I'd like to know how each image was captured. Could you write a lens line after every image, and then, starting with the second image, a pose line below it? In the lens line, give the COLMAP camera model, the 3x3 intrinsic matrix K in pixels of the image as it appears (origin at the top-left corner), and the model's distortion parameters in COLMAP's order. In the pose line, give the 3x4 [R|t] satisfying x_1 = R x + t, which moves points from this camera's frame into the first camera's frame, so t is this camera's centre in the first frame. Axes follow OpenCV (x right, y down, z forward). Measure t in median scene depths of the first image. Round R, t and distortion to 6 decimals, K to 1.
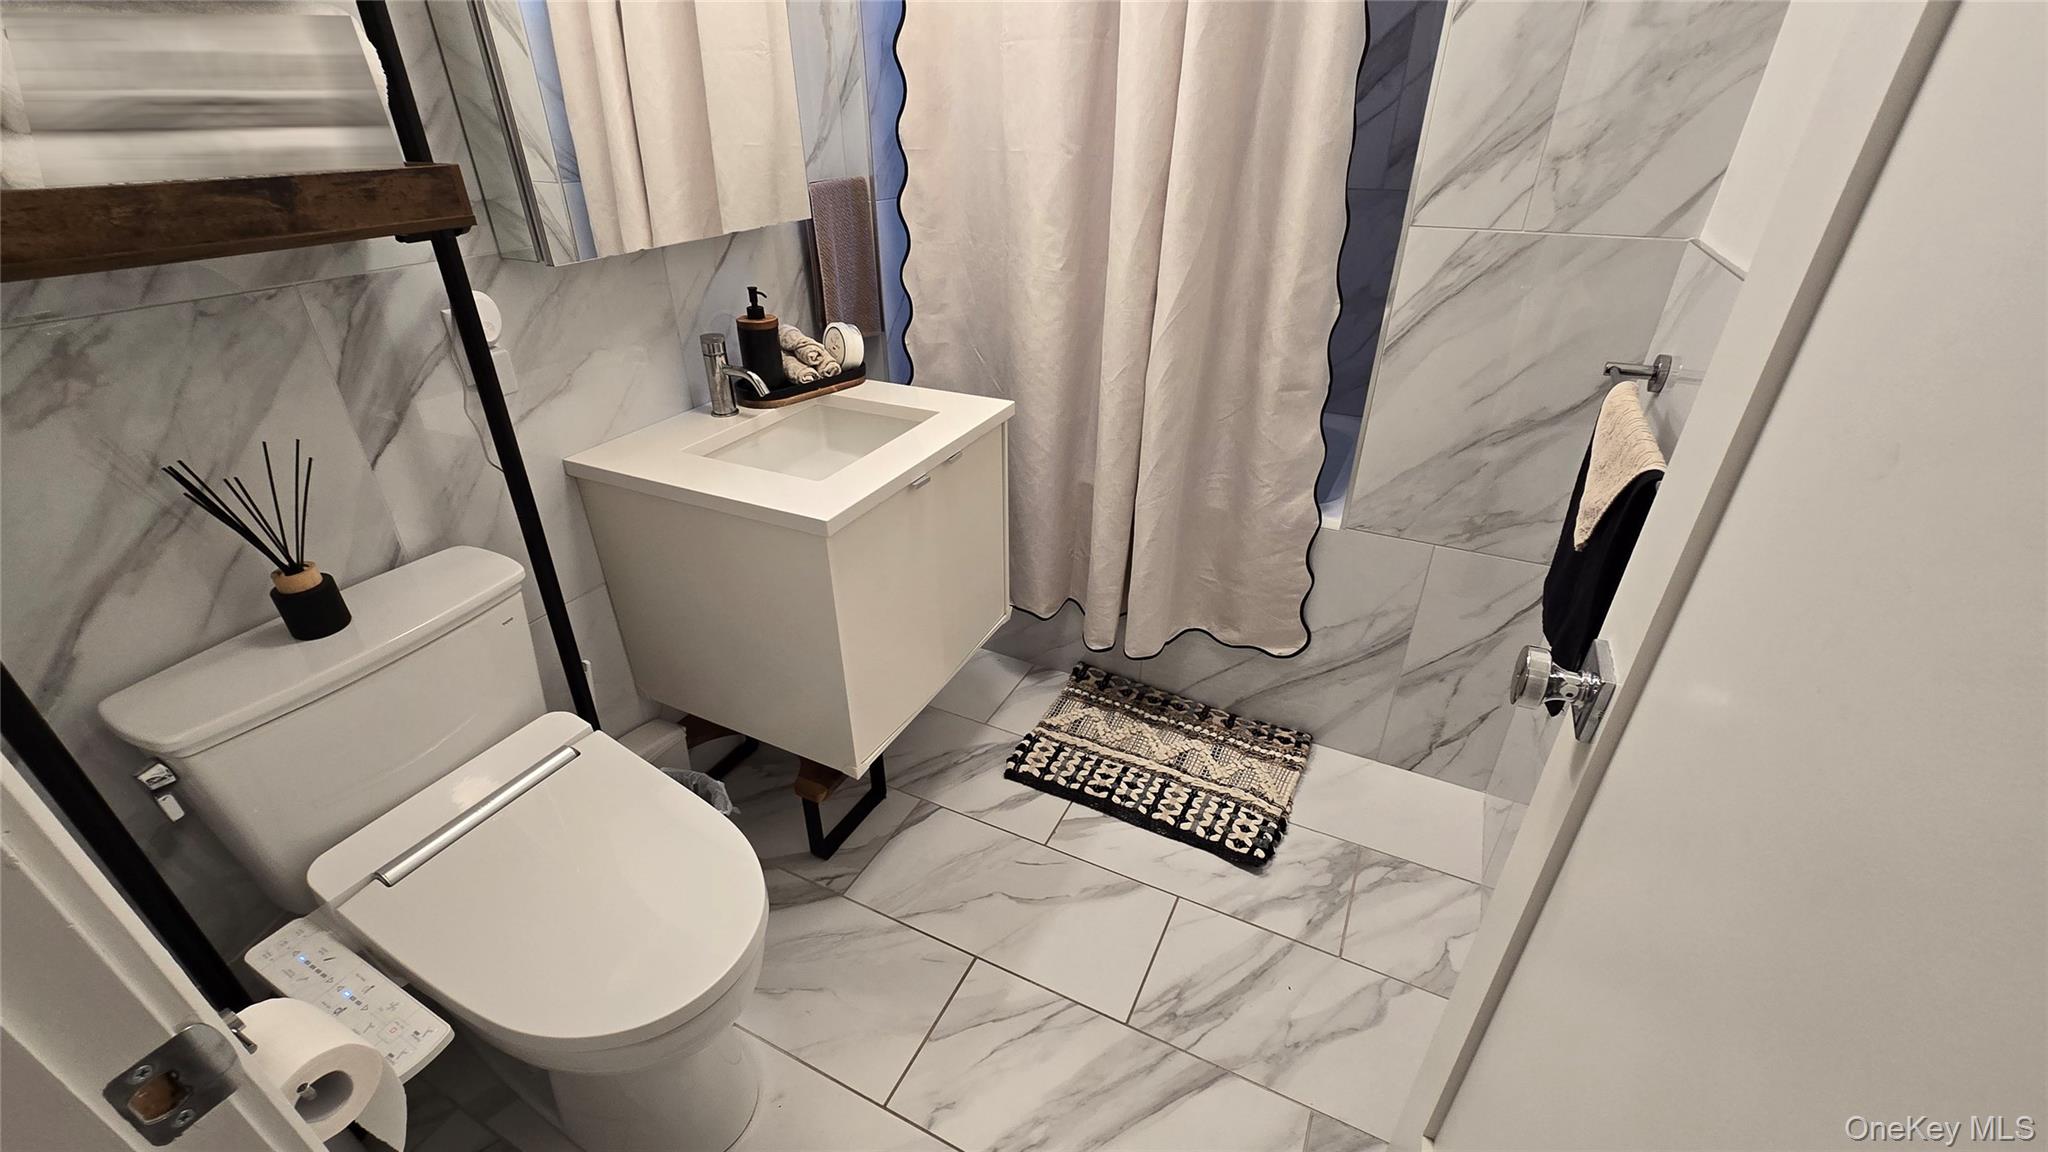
lens RADIAL K [[834.6, 0, 1006.9], [0, 834.6, 576.6], [0, 0, 1]] dist [-0.001090, 0.000631]
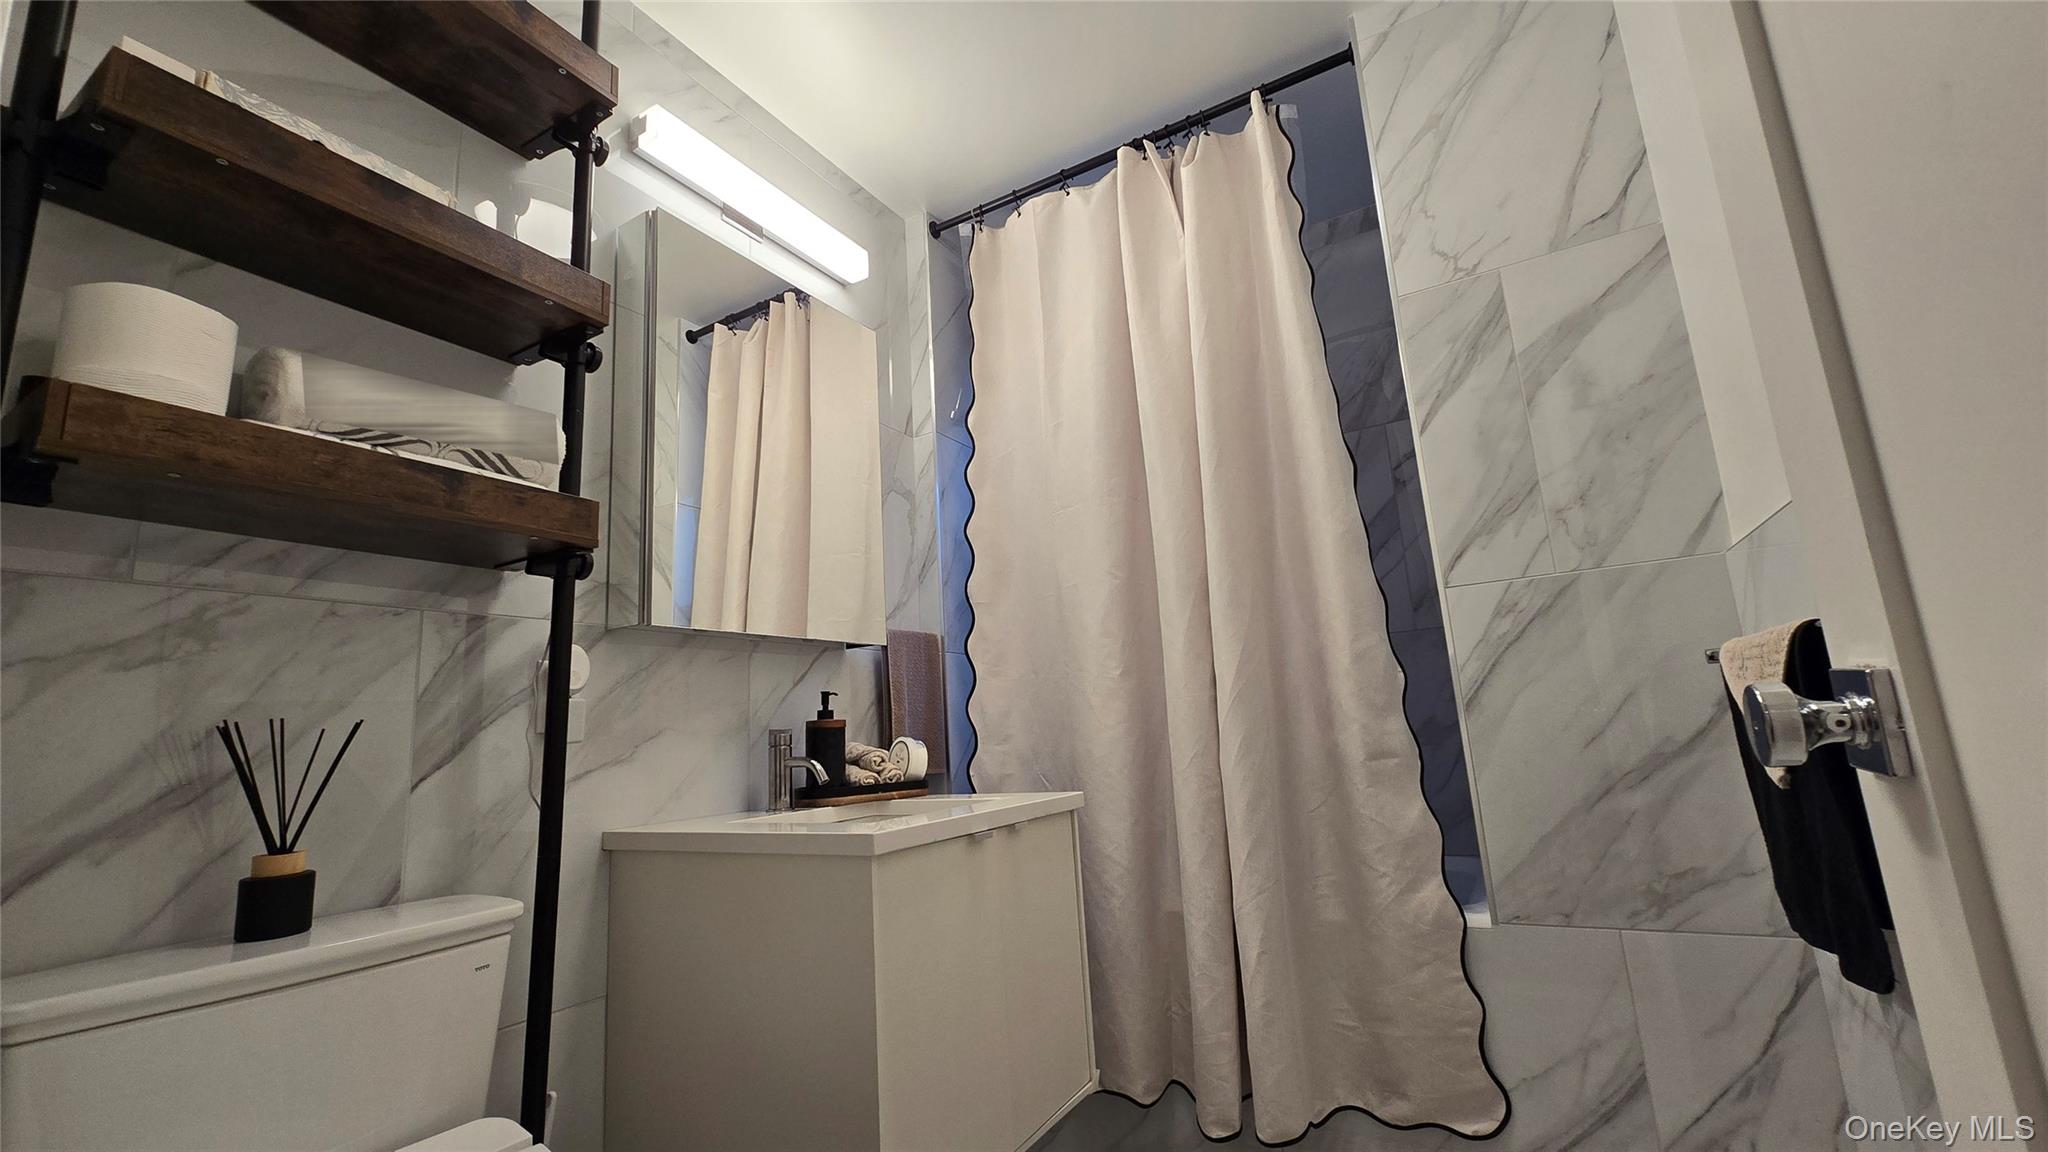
lens RADIAL K [[834.6, 0, 1007.6], [0, 834.6, 580.7], [0, 0, 1]] dist [-0.001090, 0.000631]
pose [[0.996290, -0.061133, -0.060575, -0.004700], [0.007743, 0.764680, -0.644364, 0.240225], [0.085712, 0.641504, 0.762316, 0.135519]]
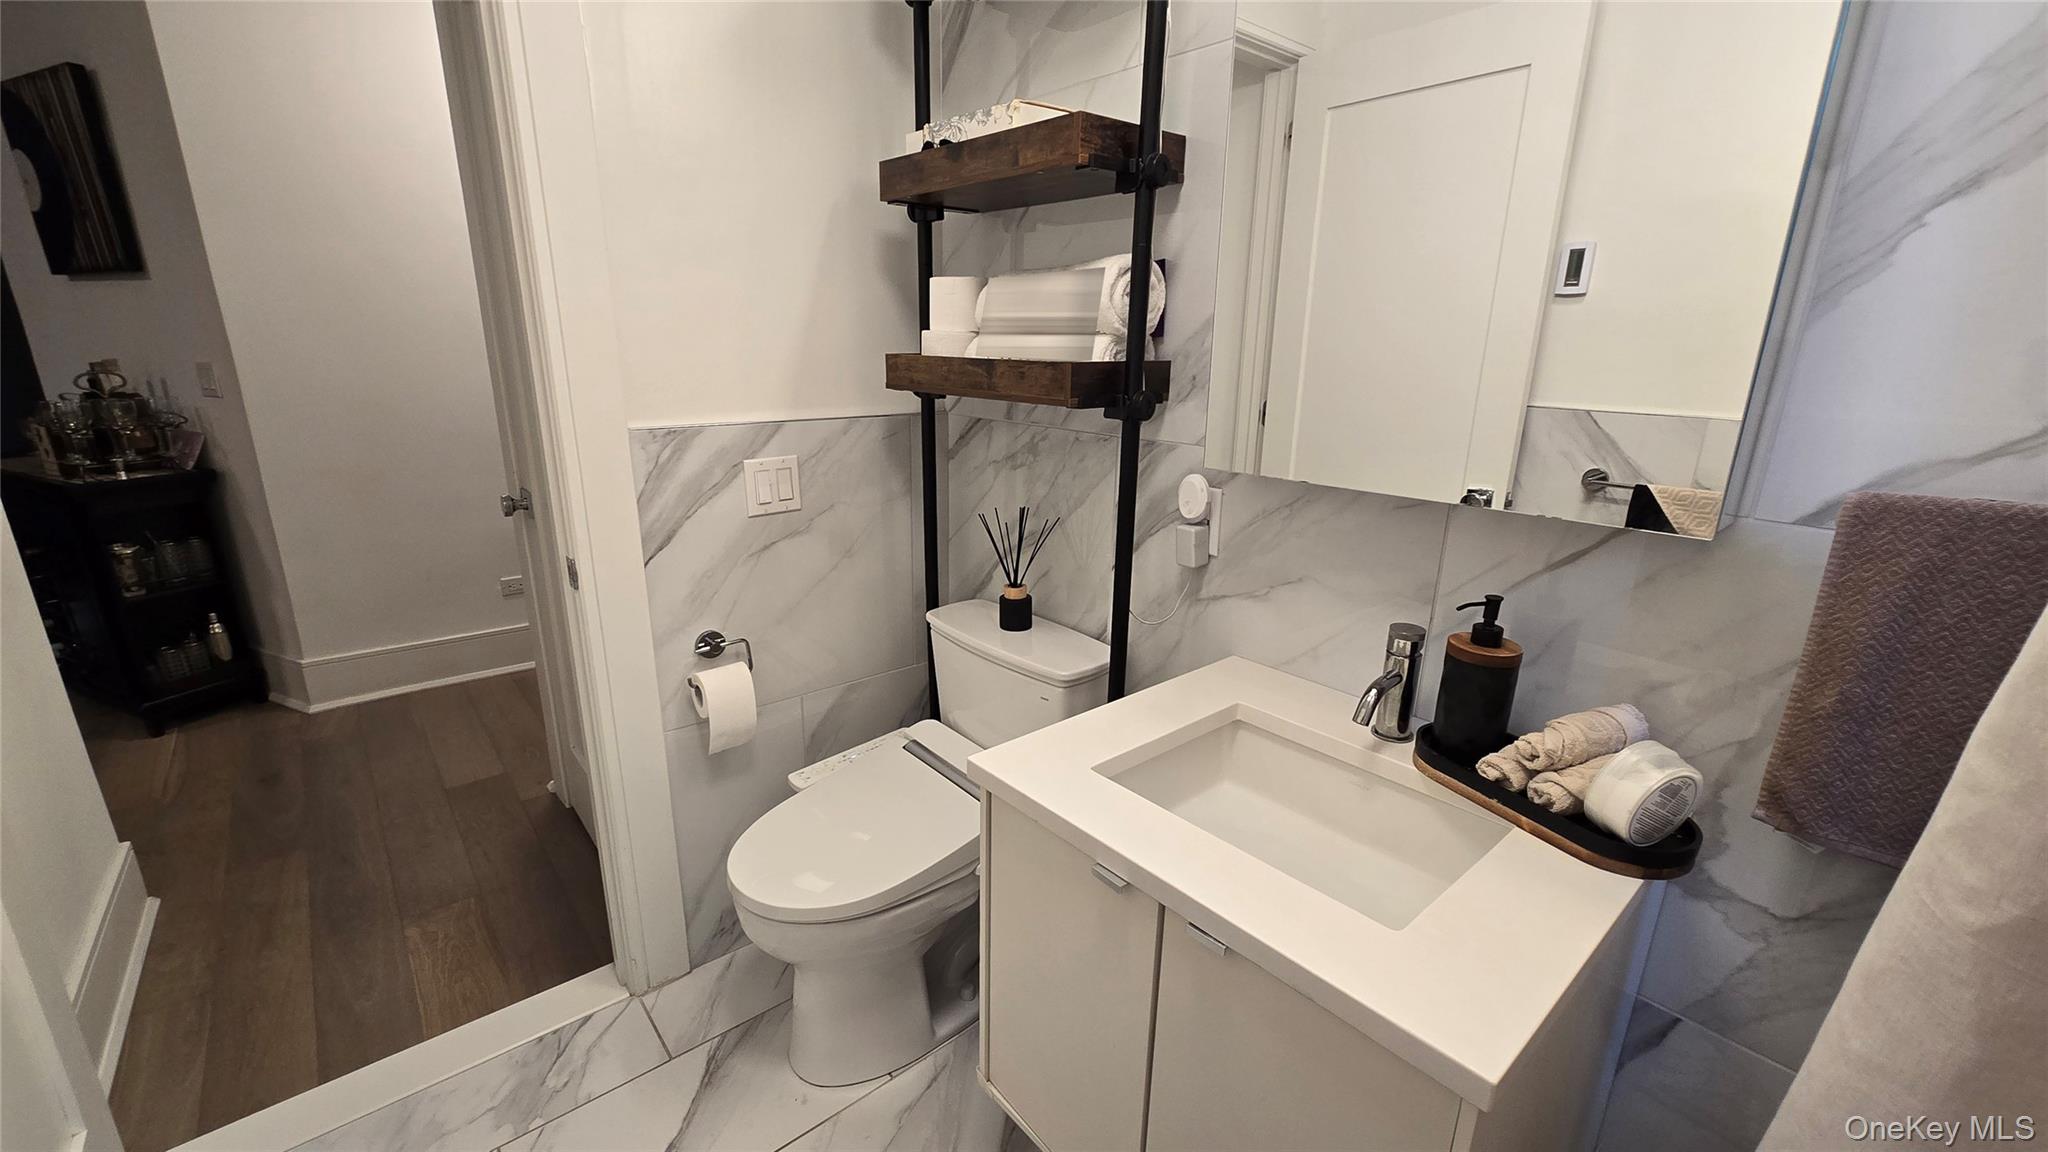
lens RADIAL K [[834.6, 0, 1010.5], [0, 834.6, 573.0], [0, 0, 1]] dist [-0.001090, 0.000631]
pose [[-0.385457, 0.253167, -0.887316, 0.380875], [-0.464005, 0.778014, 0.423549, -0.479997], [0.797573, 0.574979, -0.182420, 0.871342]]
